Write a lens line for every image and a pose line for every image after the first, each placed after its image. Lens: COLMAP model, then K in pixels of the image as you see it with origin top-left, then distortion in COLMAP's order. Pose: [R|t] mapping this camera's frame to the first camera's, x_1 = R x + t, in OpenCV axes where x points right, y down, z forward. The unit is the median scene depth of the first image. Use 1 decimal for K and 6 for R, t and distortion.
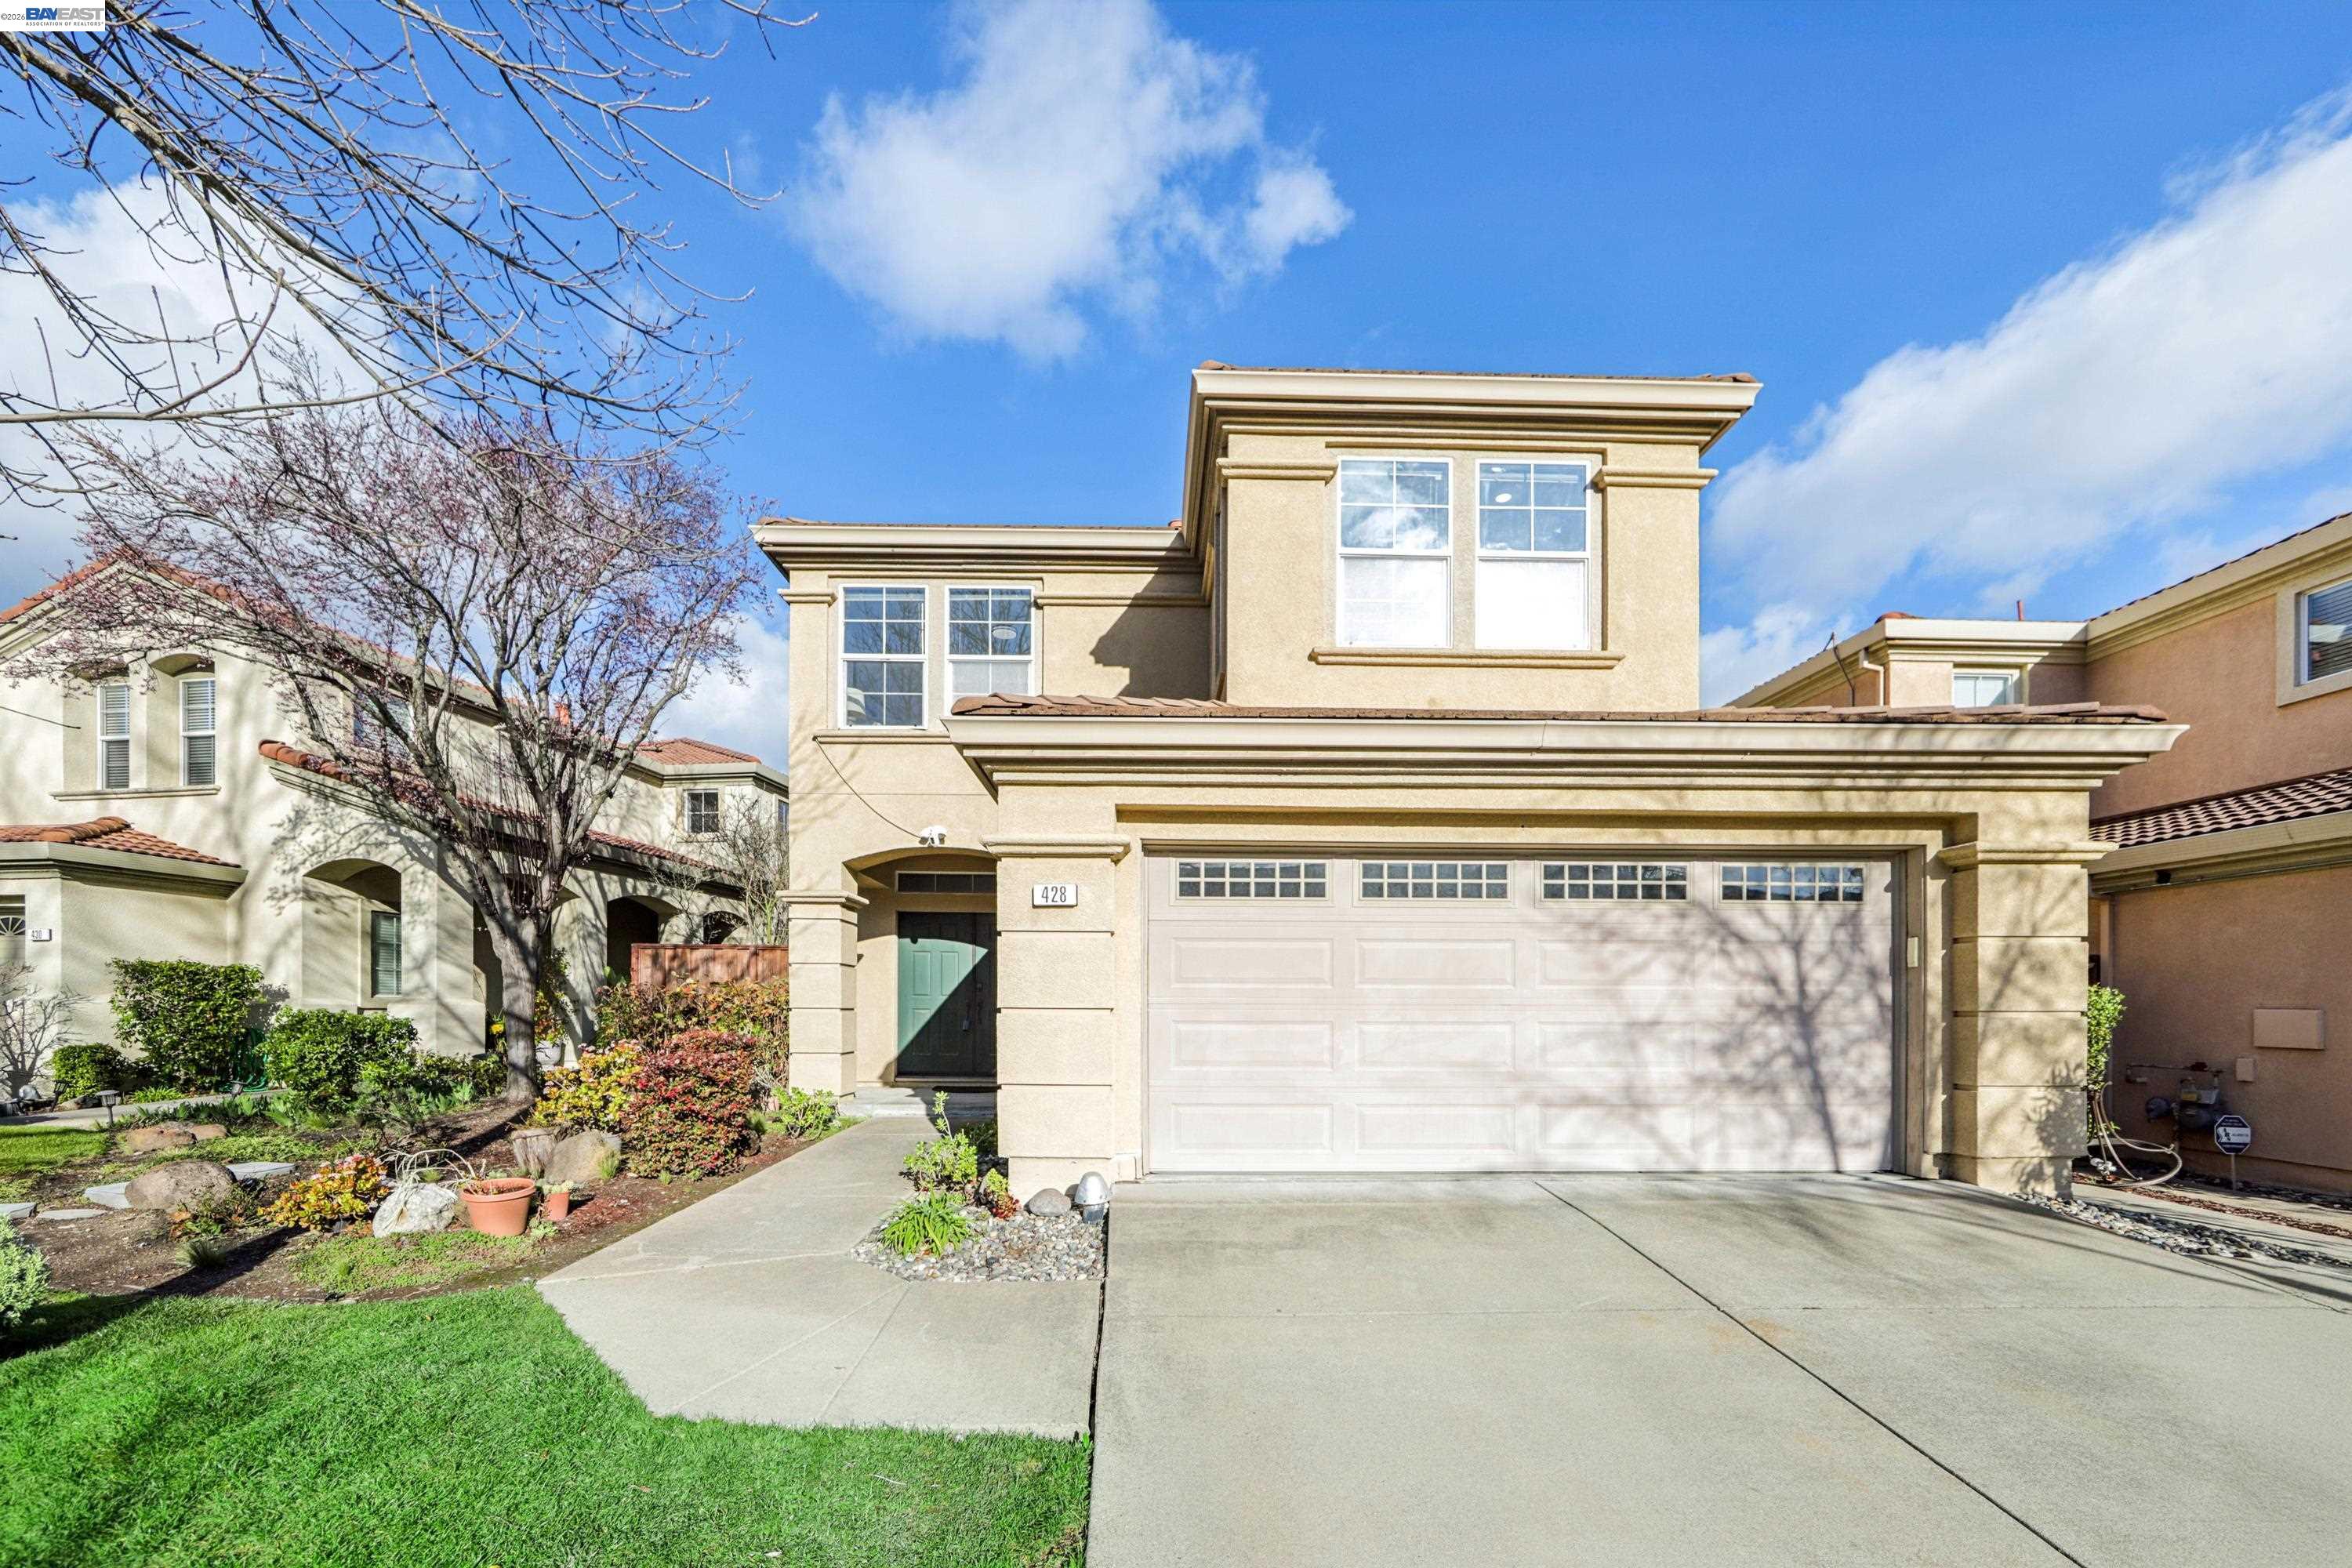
lens RADIAL K [[895.3, 0, 1180.9], [0, 895.3, 893.1], [0, 0, 1]] dist [-0.000245, -0.000029]
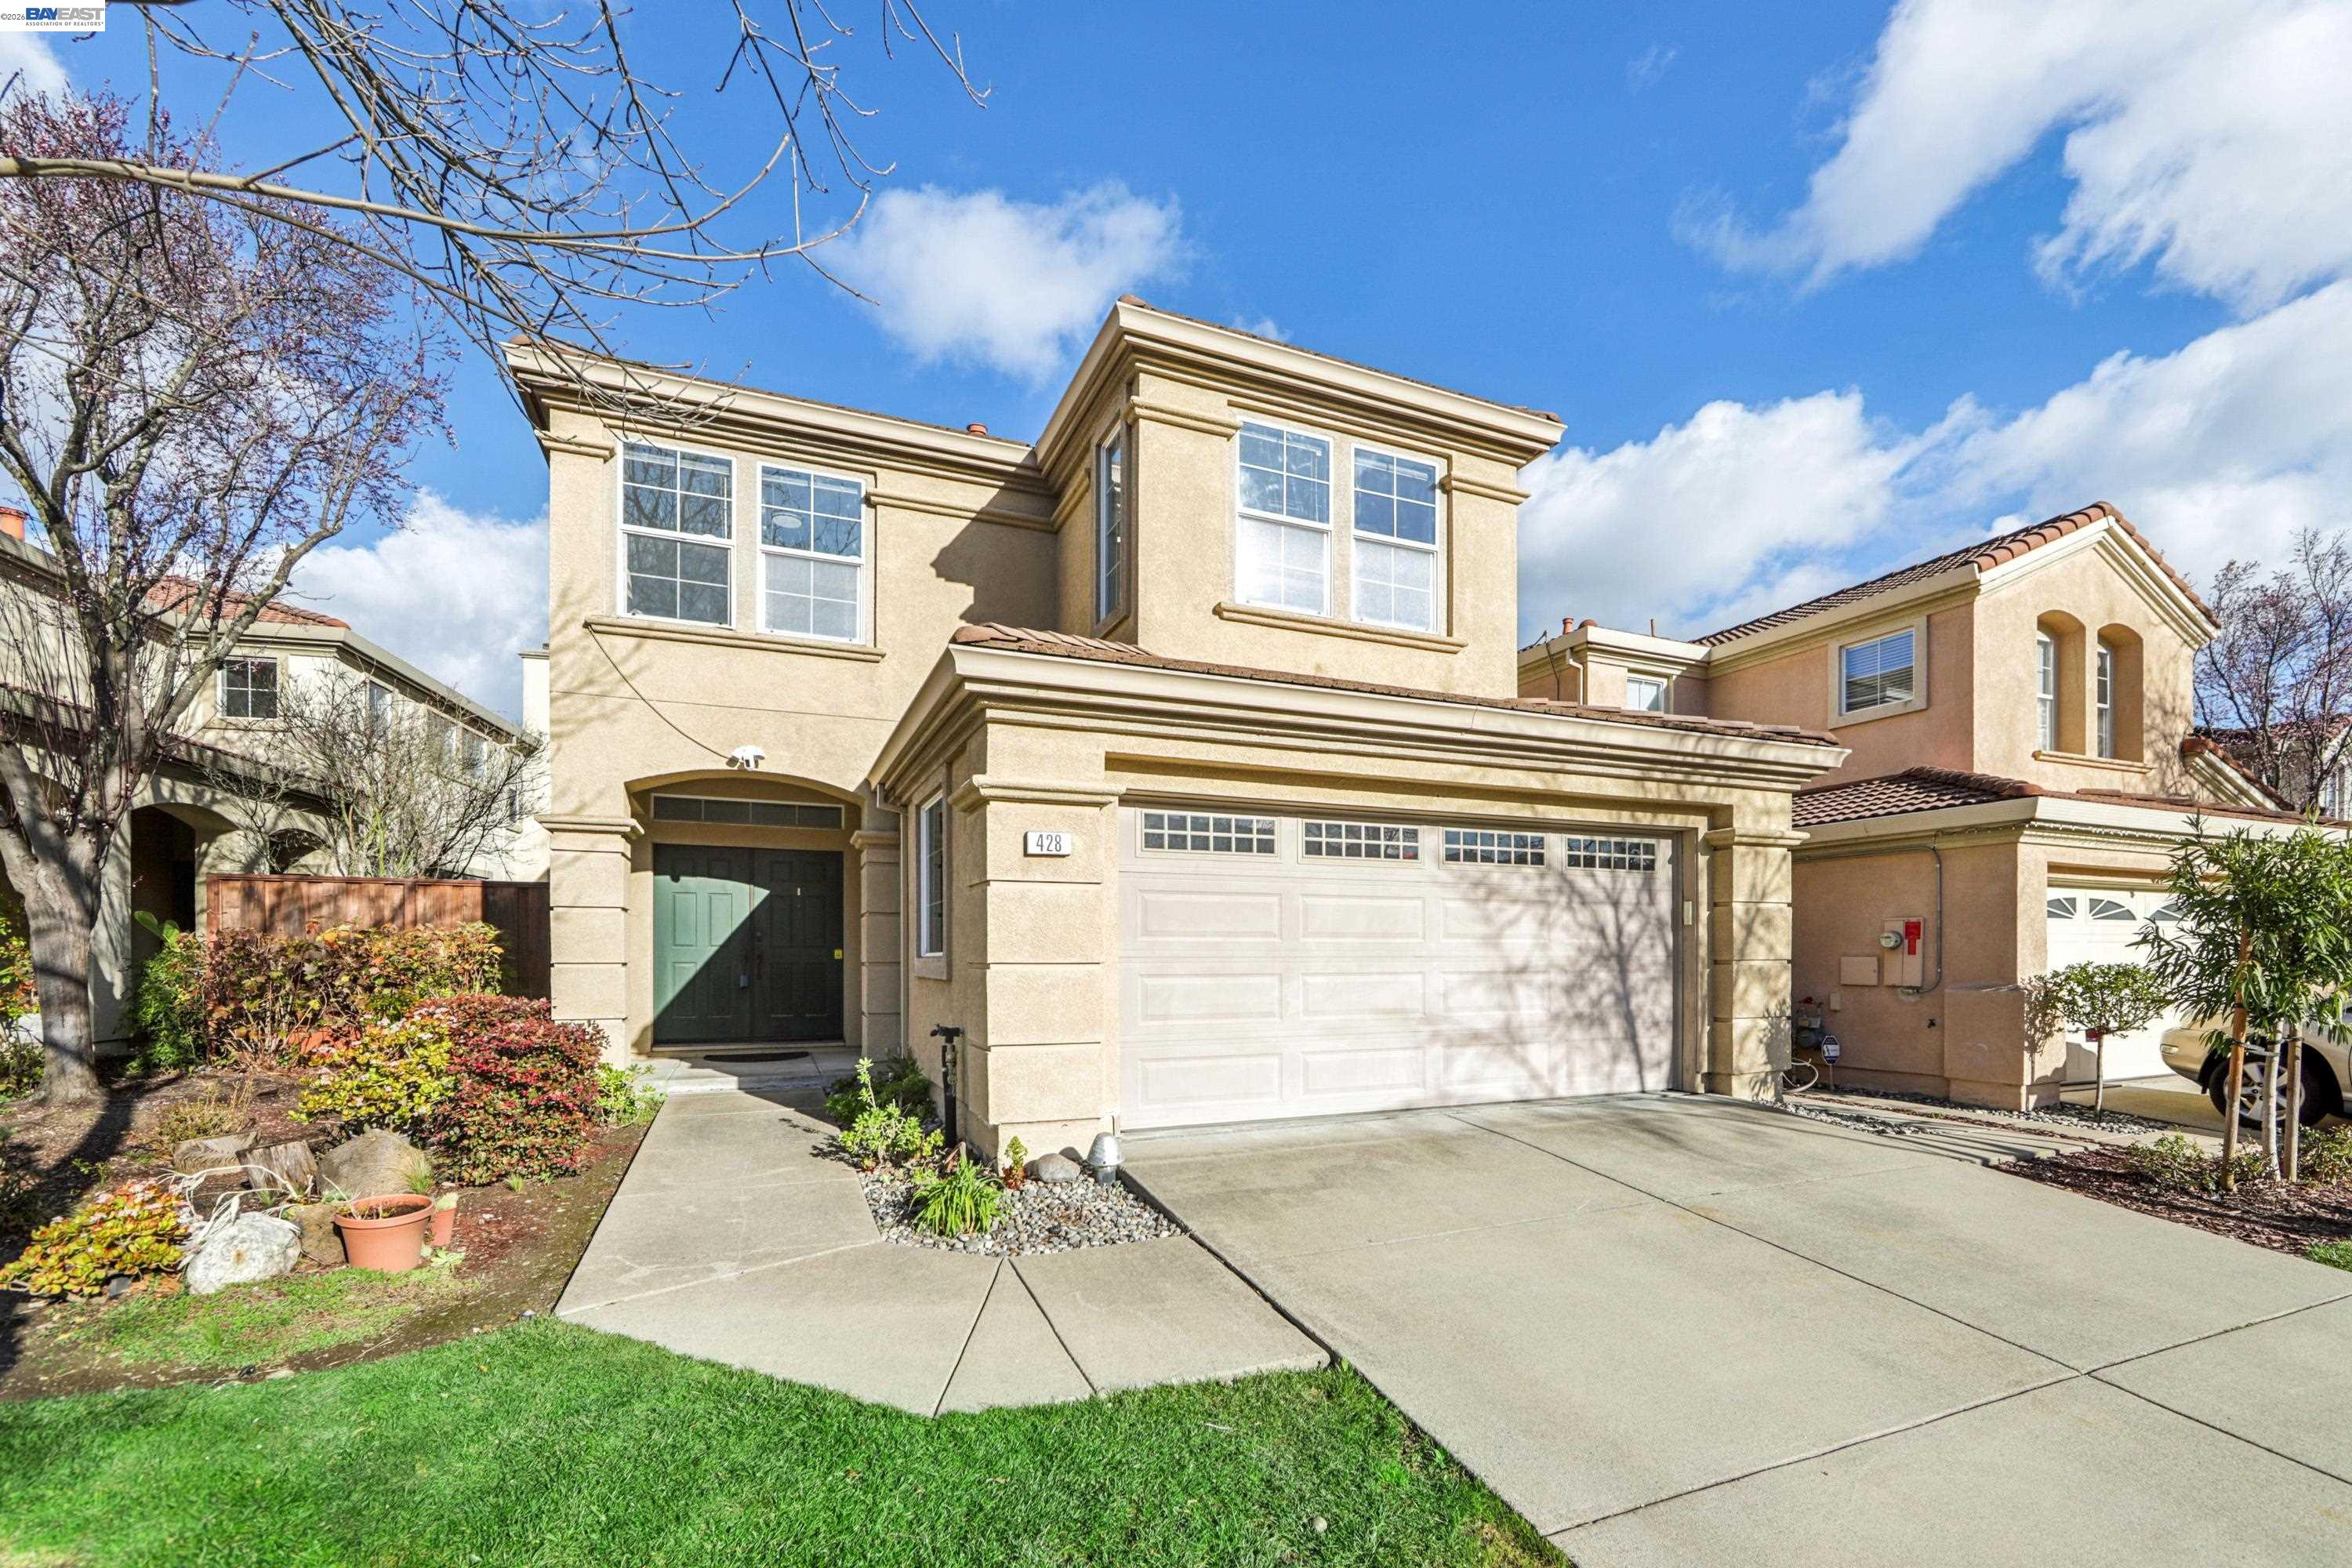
lens RADIAL K [[965.1, 0, 1182.1], [0, 965.1, 835.2], [0, 0, 1]] dist [-0.009864, -0.000240]
pose [[0.928006, 0.037568, 0.370666, -0.350926], [-0.041235, 0.999148, 0.001971, -0.014251], [-0.370276, -0.017113, 0.928764, -0.001432]]
